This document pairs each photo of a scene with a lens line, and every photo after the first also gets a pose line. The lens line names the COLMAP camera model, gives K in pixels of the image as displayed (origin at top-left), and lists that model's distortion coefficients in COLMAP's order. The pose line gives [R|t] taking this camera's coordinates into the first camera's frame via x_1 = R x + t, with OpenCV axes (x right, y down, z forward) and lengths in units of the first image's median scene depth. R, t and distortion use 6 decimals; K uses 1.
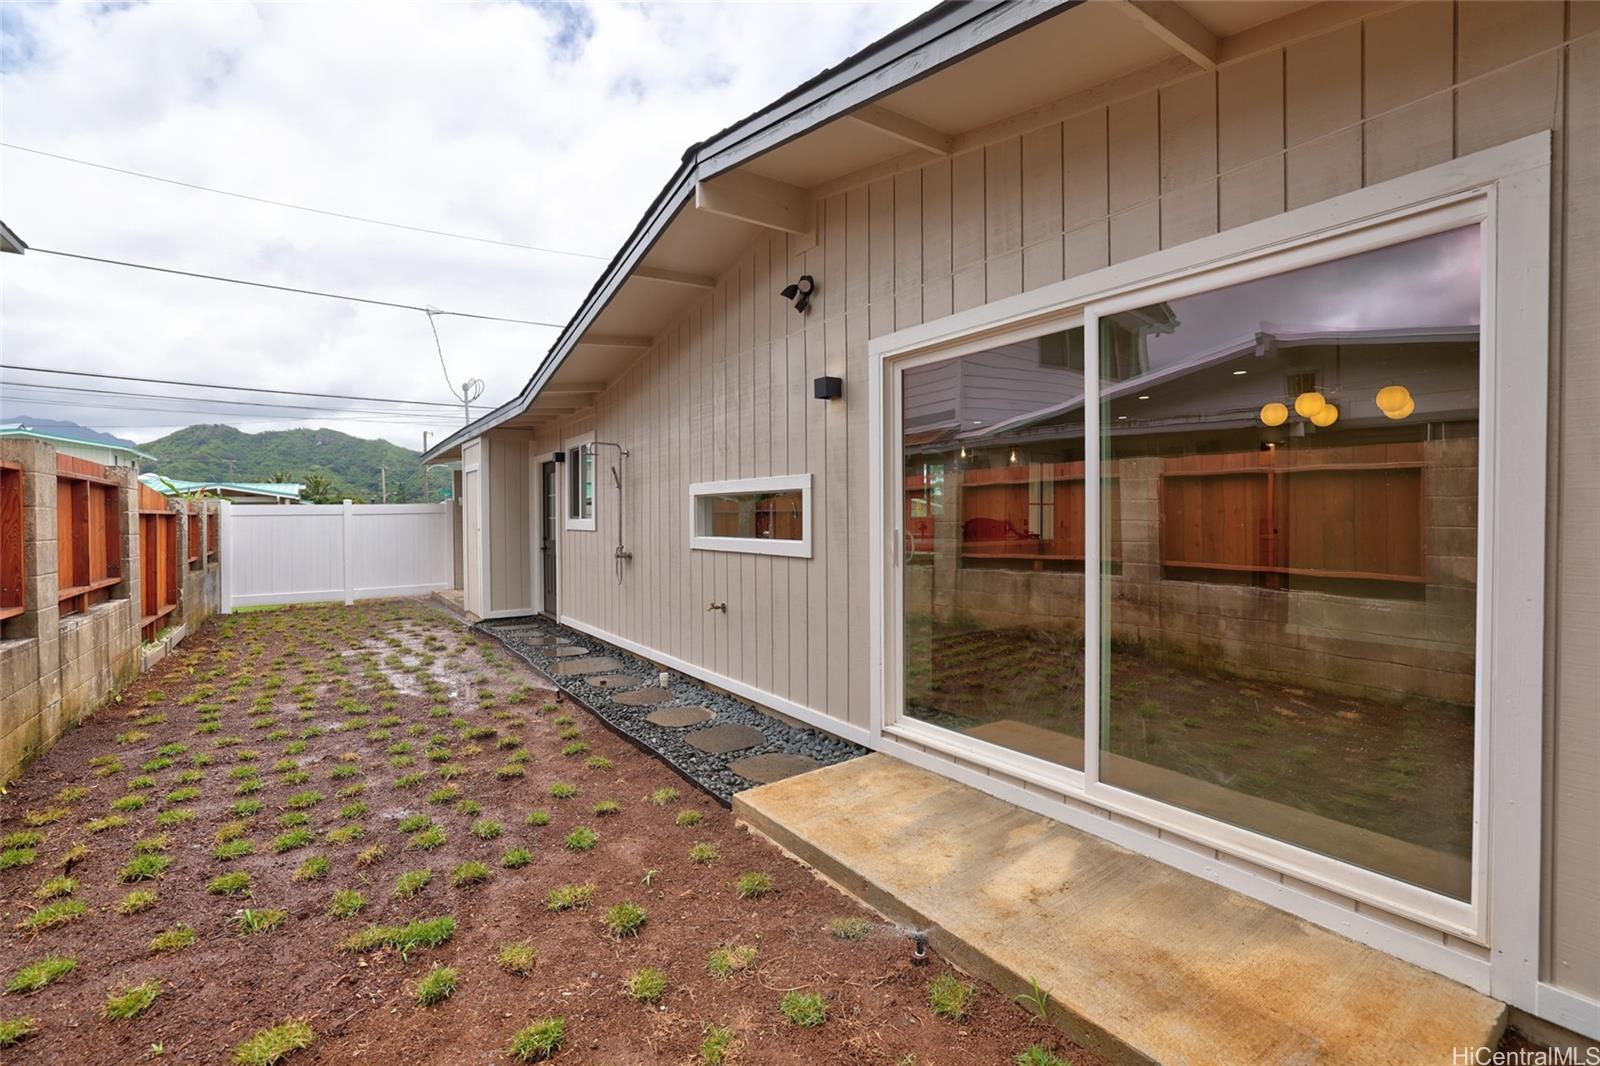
lens RADIAL K [[689.6, 0, 800.0], [0, 689.6, 533.0], [0, 0, 1]] dist [-0.049084, 0.000048]
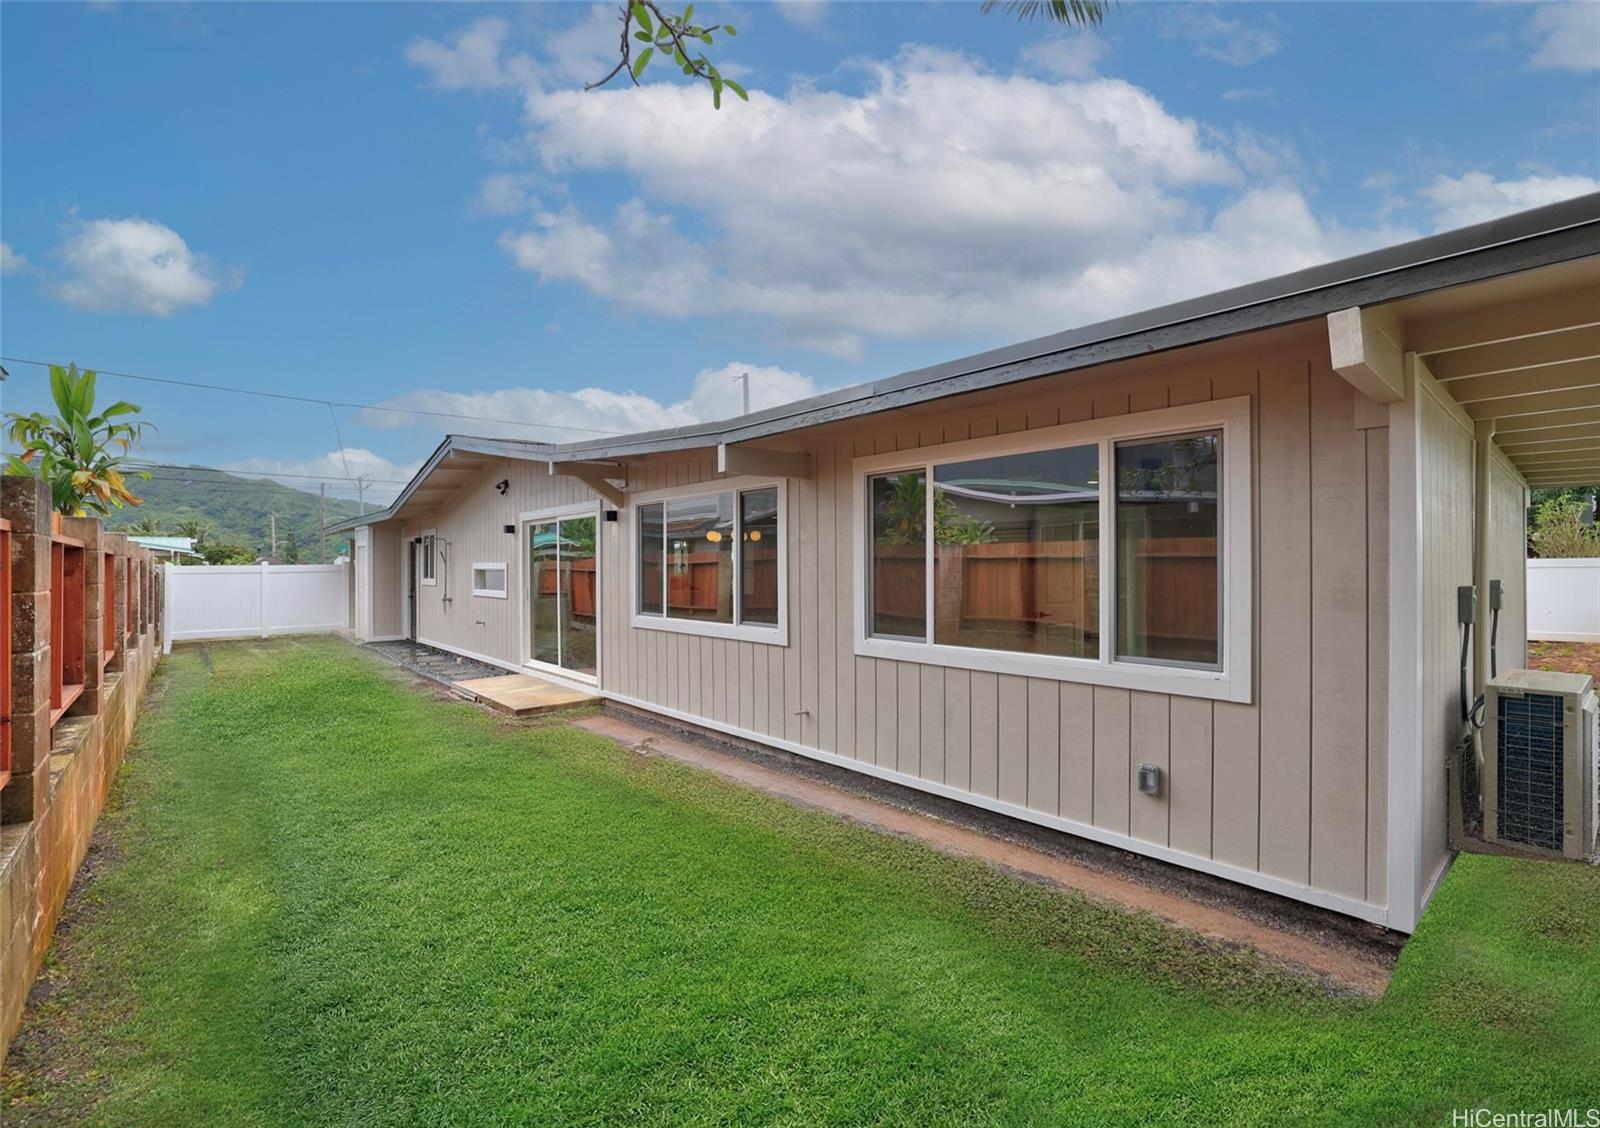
lens RADIAL K [[708.7, 0, 800.0], [0, 708.7, 564.0], [0, 0, 1]] dist [-0.001610, -0.000119]
pose [[0.995698, 0.001500, 0.092648, 0.414892], [0.001044, 0.999624, -0.027402, -0.007118], [-0.092654, 0.027380, 0.995322, -0.796056]]
